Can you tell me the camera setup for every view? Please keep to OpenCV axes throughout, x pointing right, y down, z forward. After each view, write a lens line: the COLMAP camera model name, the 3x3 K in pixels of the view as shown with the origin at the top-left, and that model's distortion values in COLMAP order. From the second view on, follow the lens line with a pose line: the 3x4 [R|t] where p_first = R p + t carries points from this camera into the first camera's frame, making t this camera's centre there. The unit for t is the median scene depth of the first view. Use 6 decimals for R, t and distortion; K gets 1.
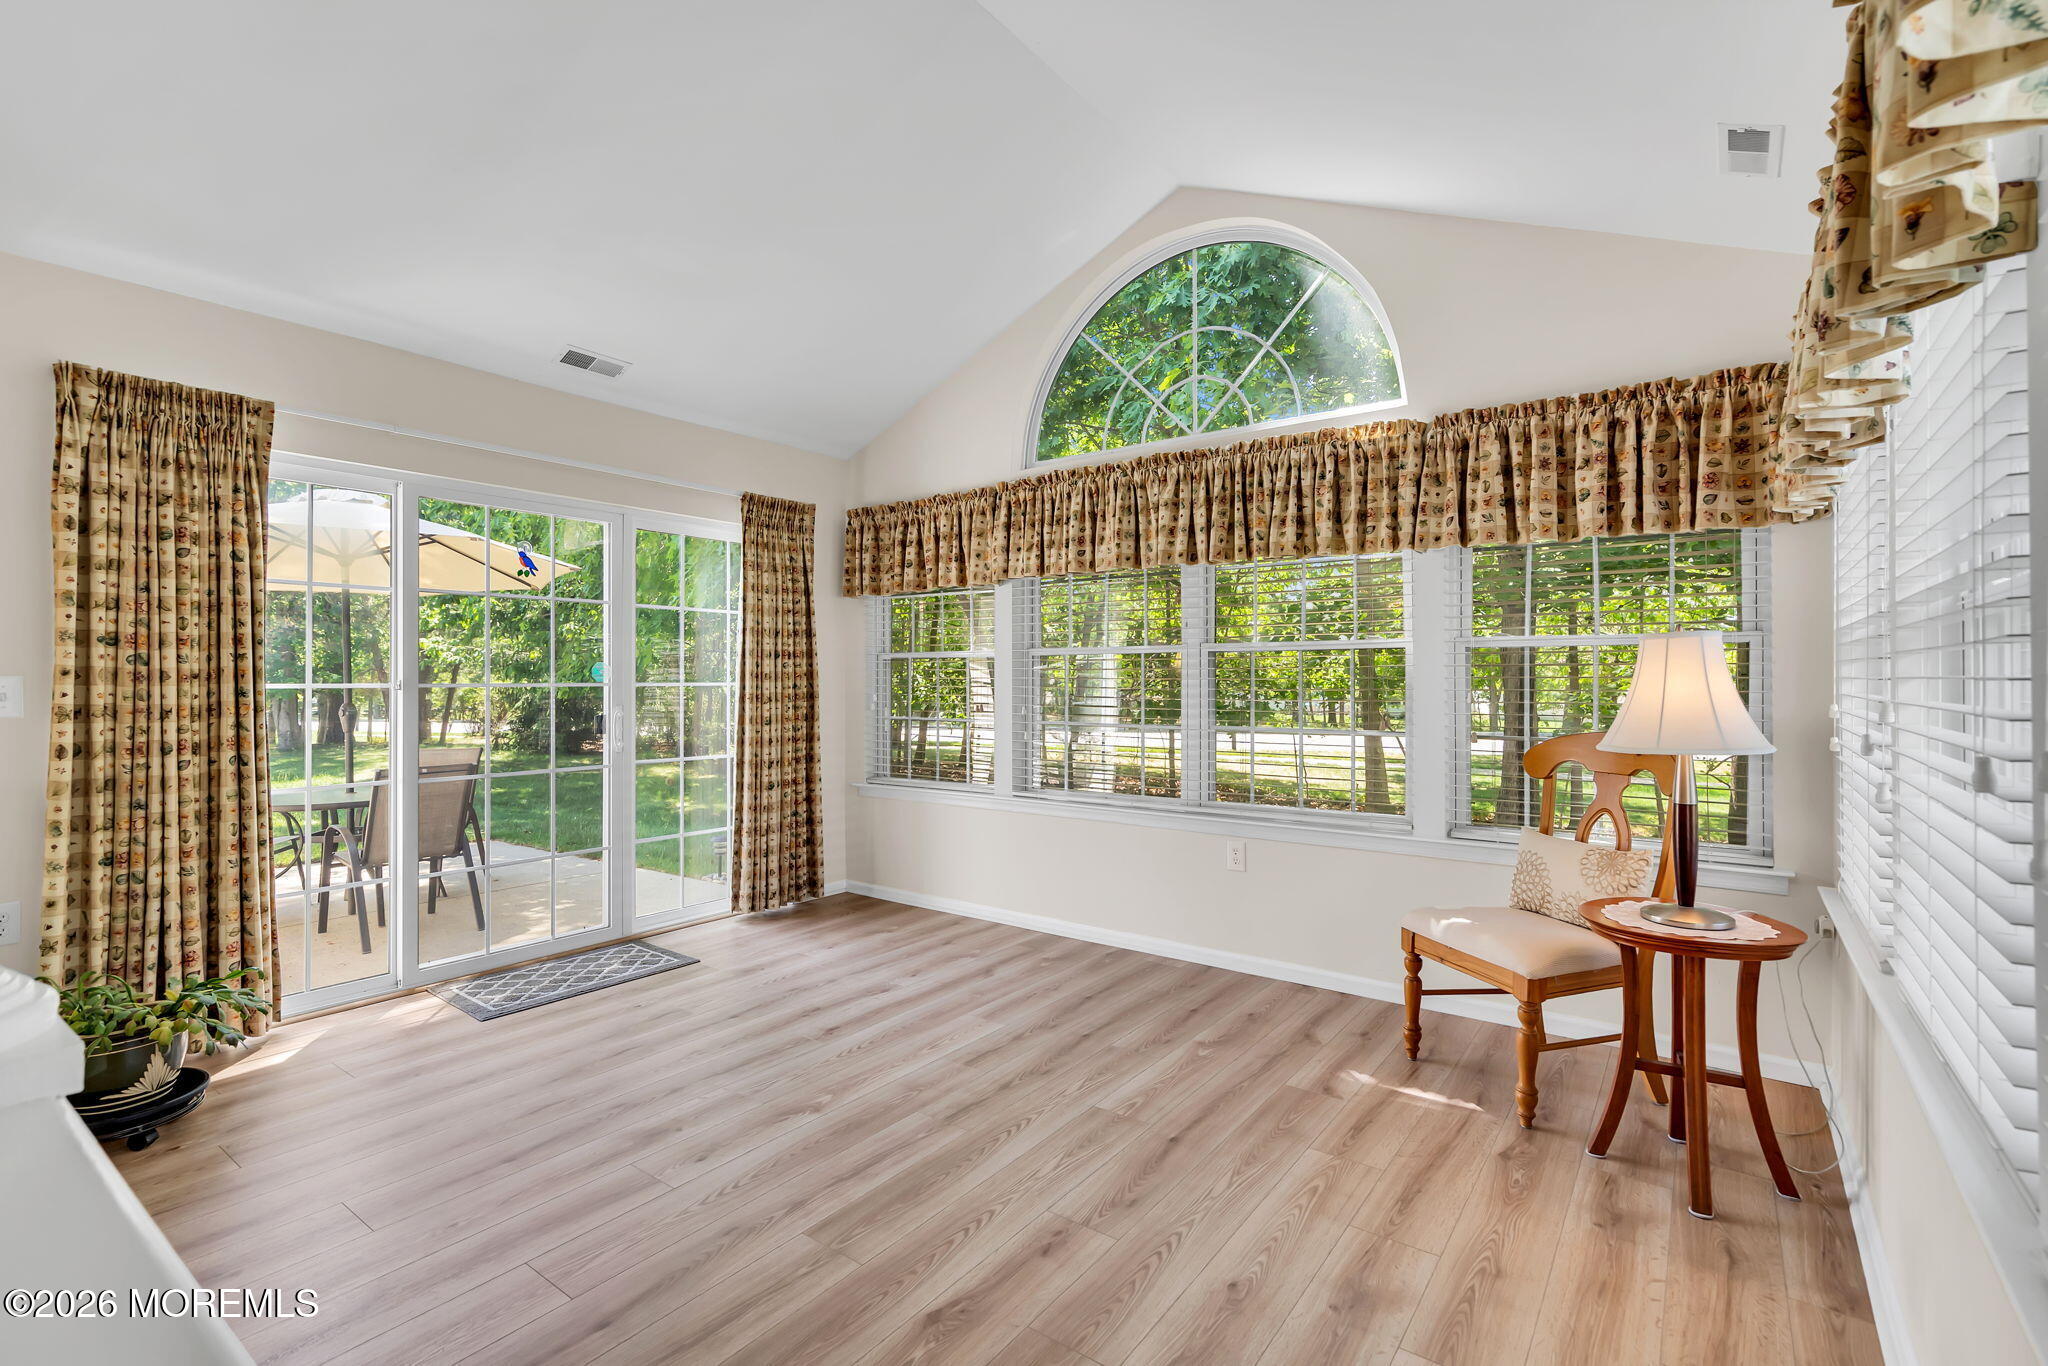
lens RADIAL K [[931.8, 0, 1022.4], [0, 931.8, 674.3], [0, 0, 1]] dist [-0.003315, 0.001735]
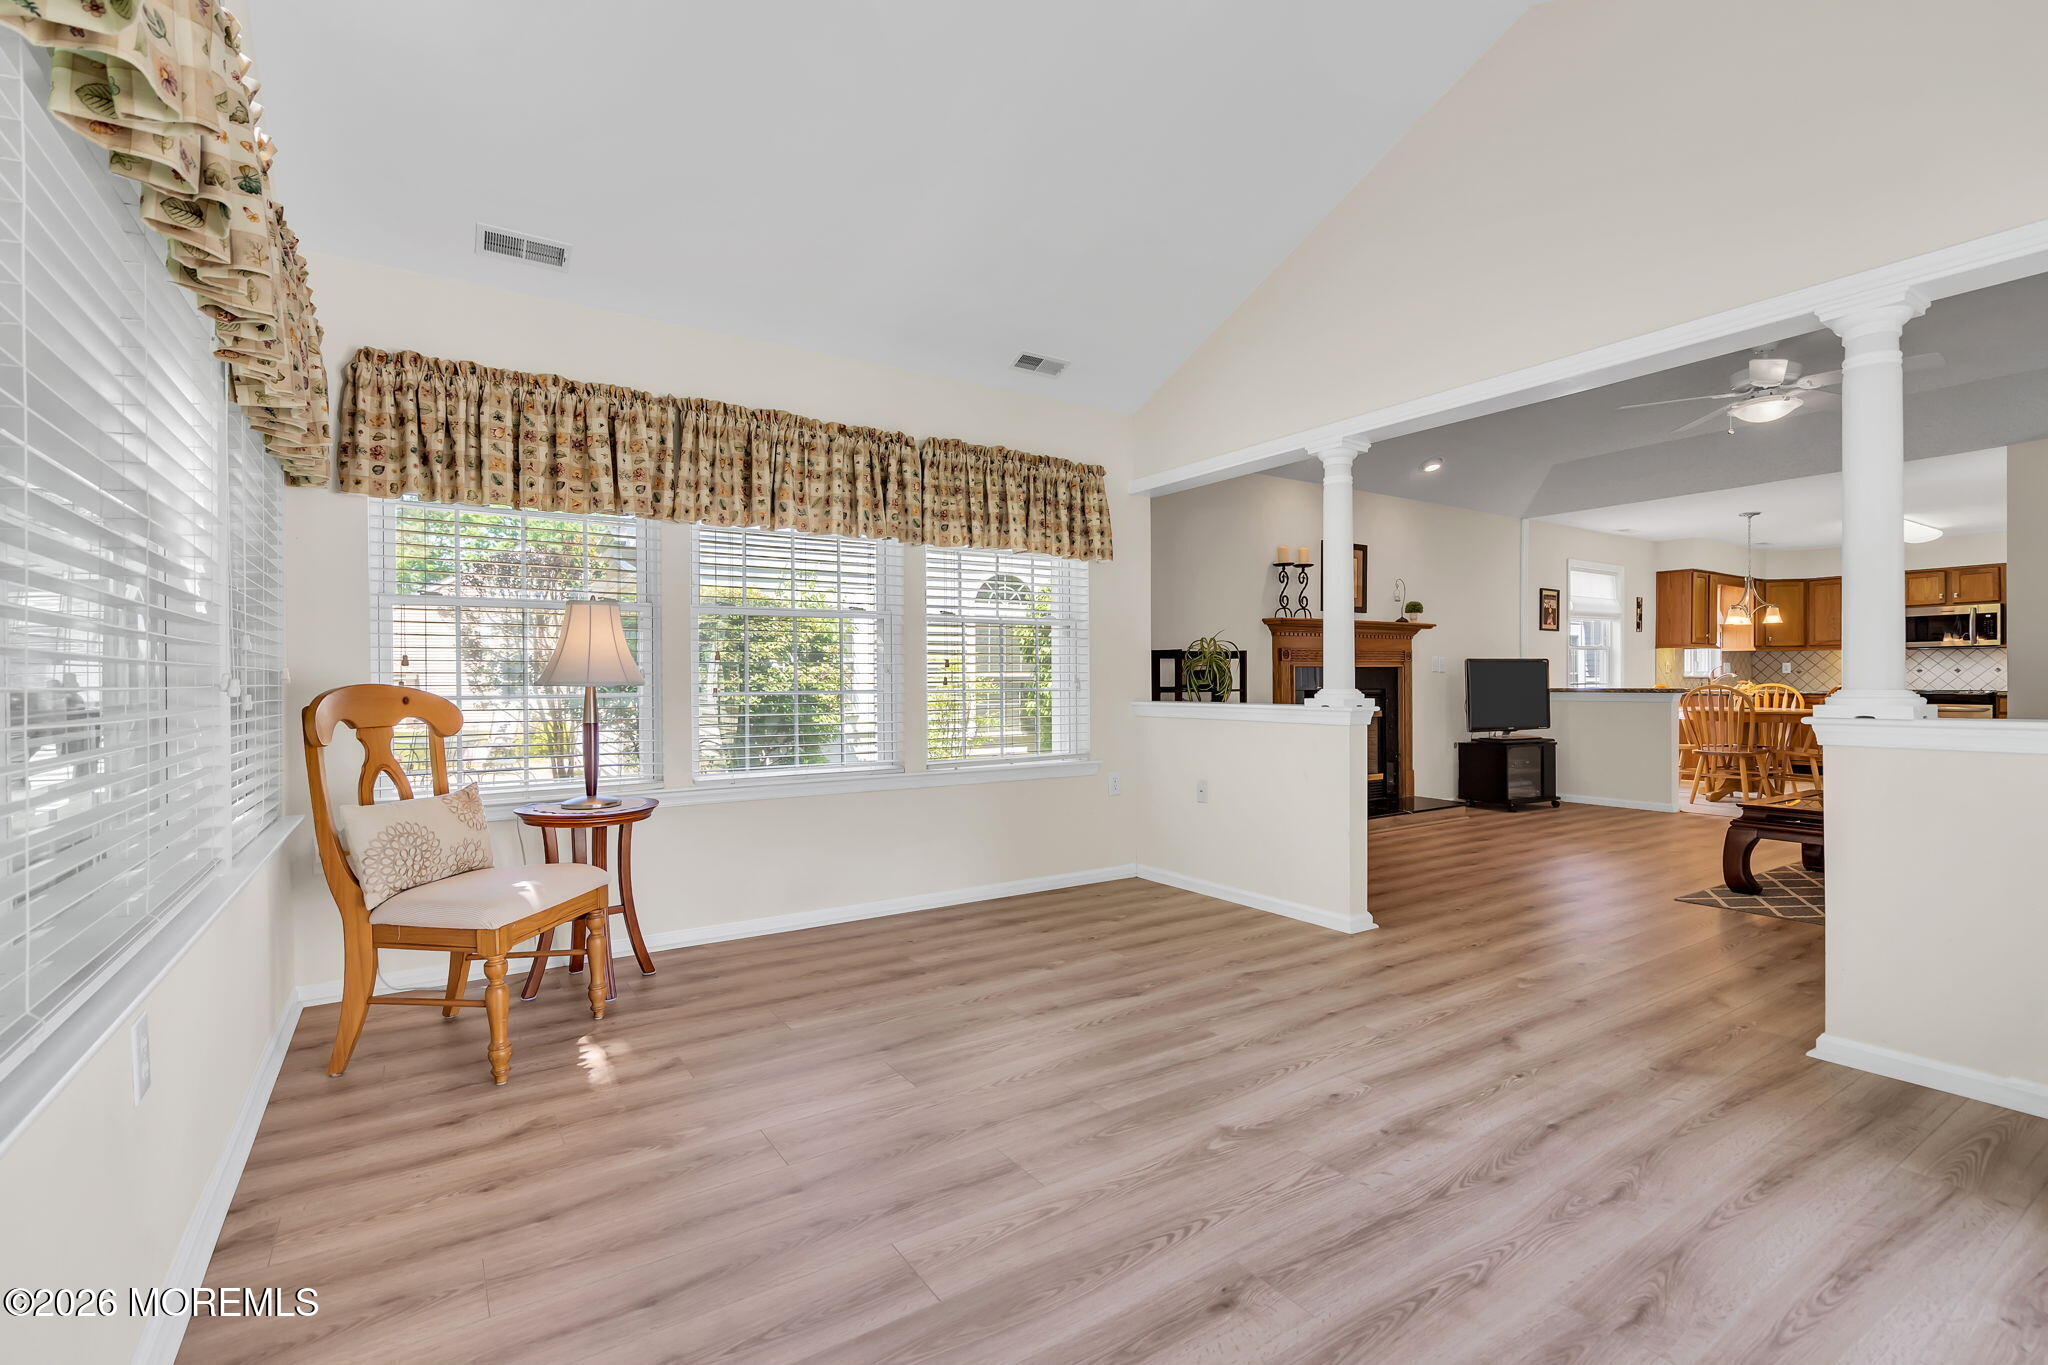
lens RADIAL K [[931.8, 0, 1028.5], [0, 931.8, 684.4], [0, 0, 1]] dist [-0.003315, 0.001735]
pose [[-0.941337, 0.005813, 0.337419, -0.276875], [0.006748, 0.999976, 0.001601, 0.058349], [-0.337401, 0.003784, -0.941353, 1.504818]]
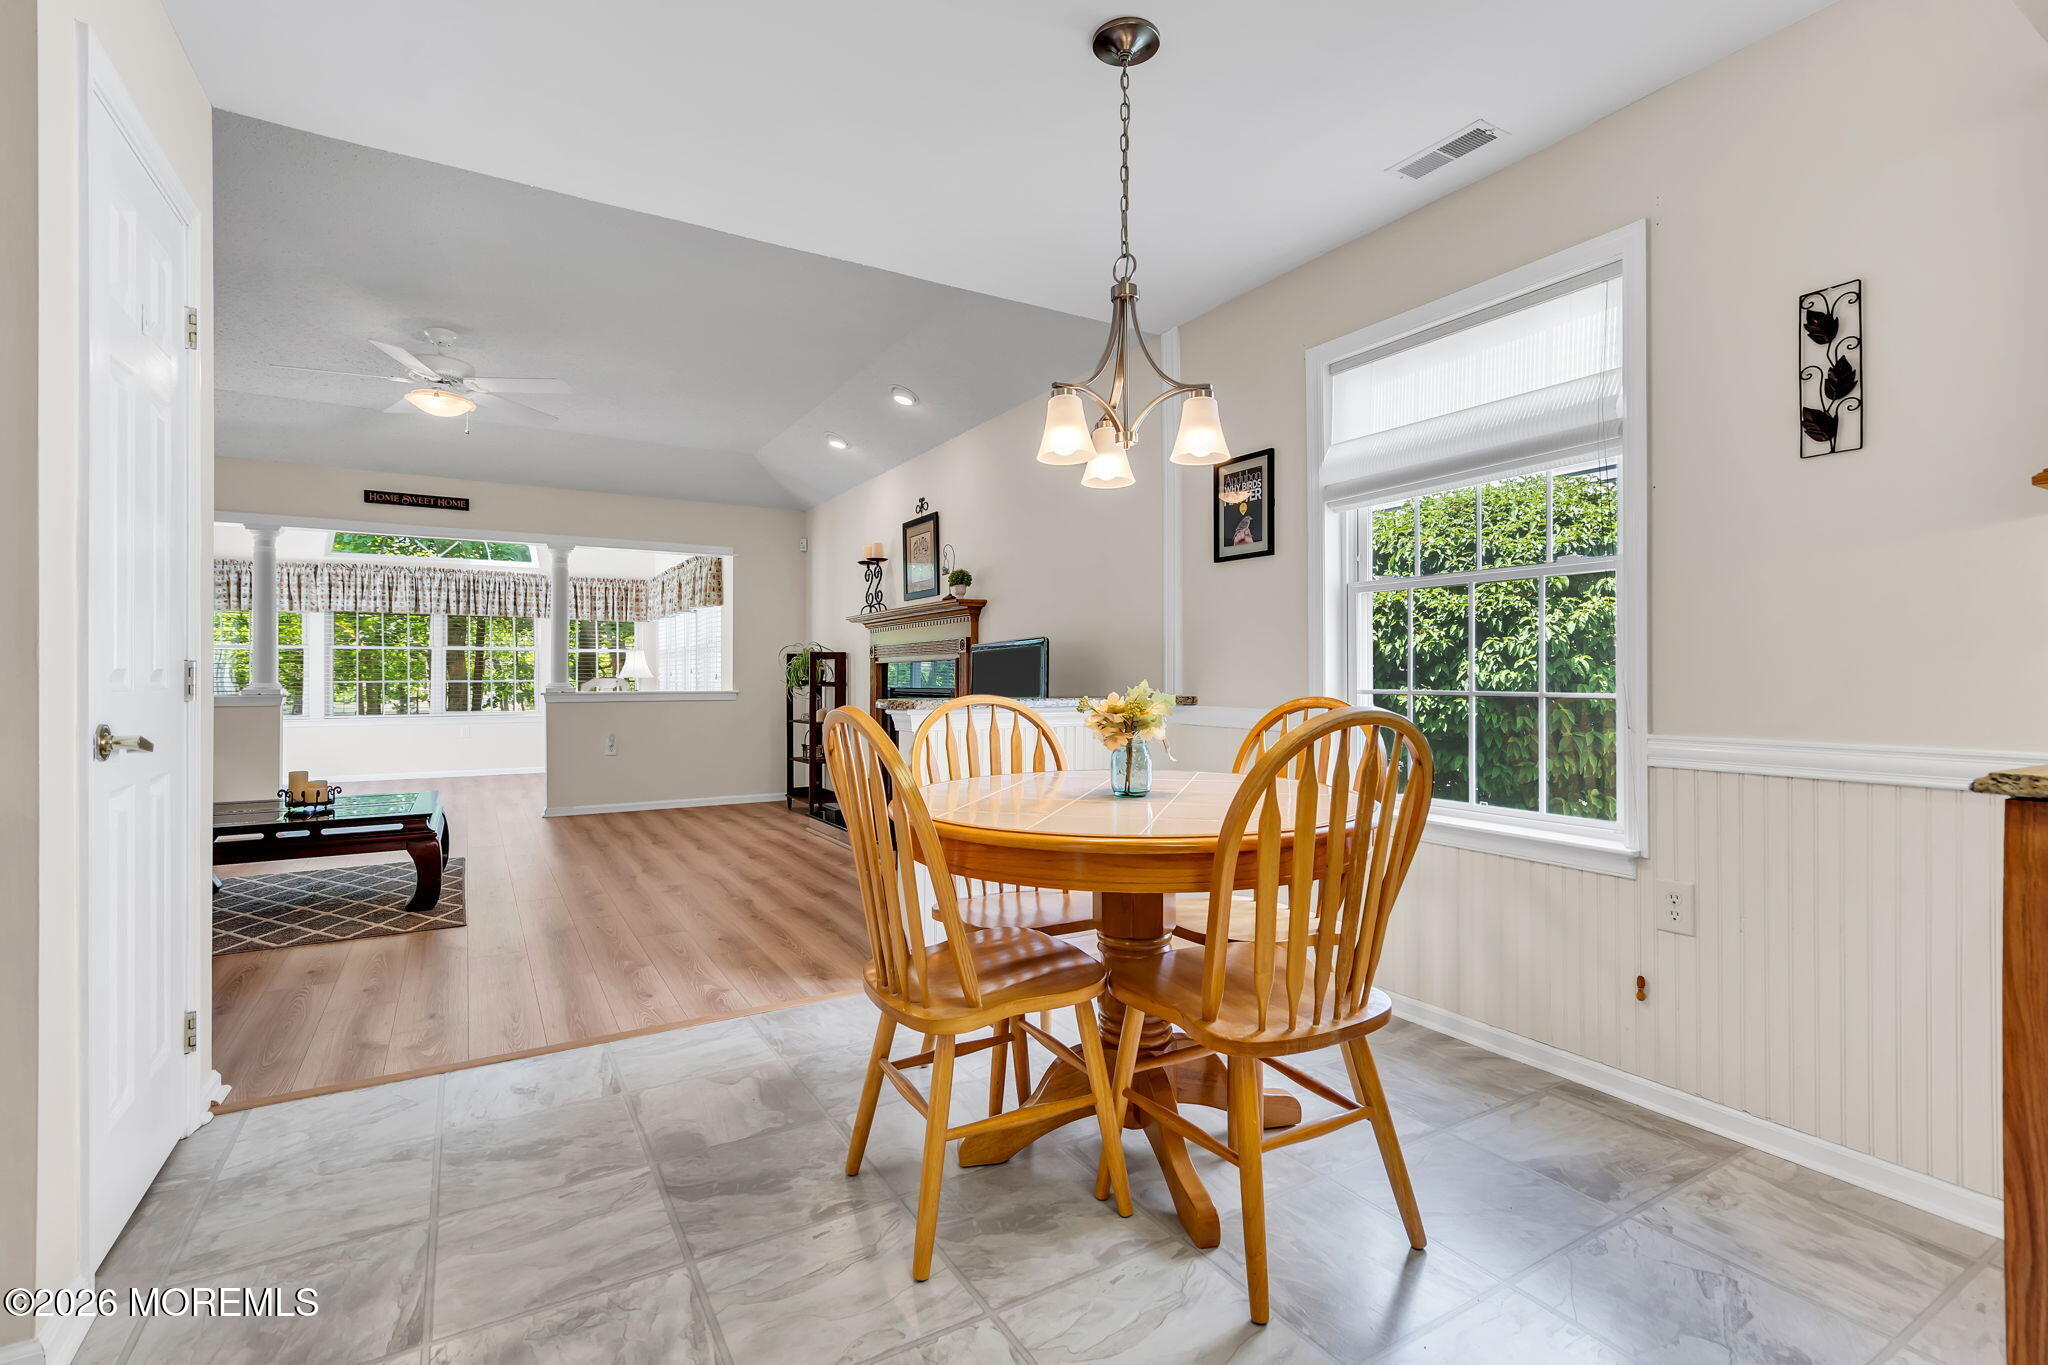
lens RADIAL K [[931.8, 0, 1034.5], [0, 931.8, 677.4], [0, 0, 1]] dist [-0.003315, 0.001735]
pose [[0.373694, 0.001325, 0.927551, -1.869958], [-0.001295, 0.999999, -0.000906, 0.058312], [-0.927551, -0.000862, 0.373695, -1.668752]]
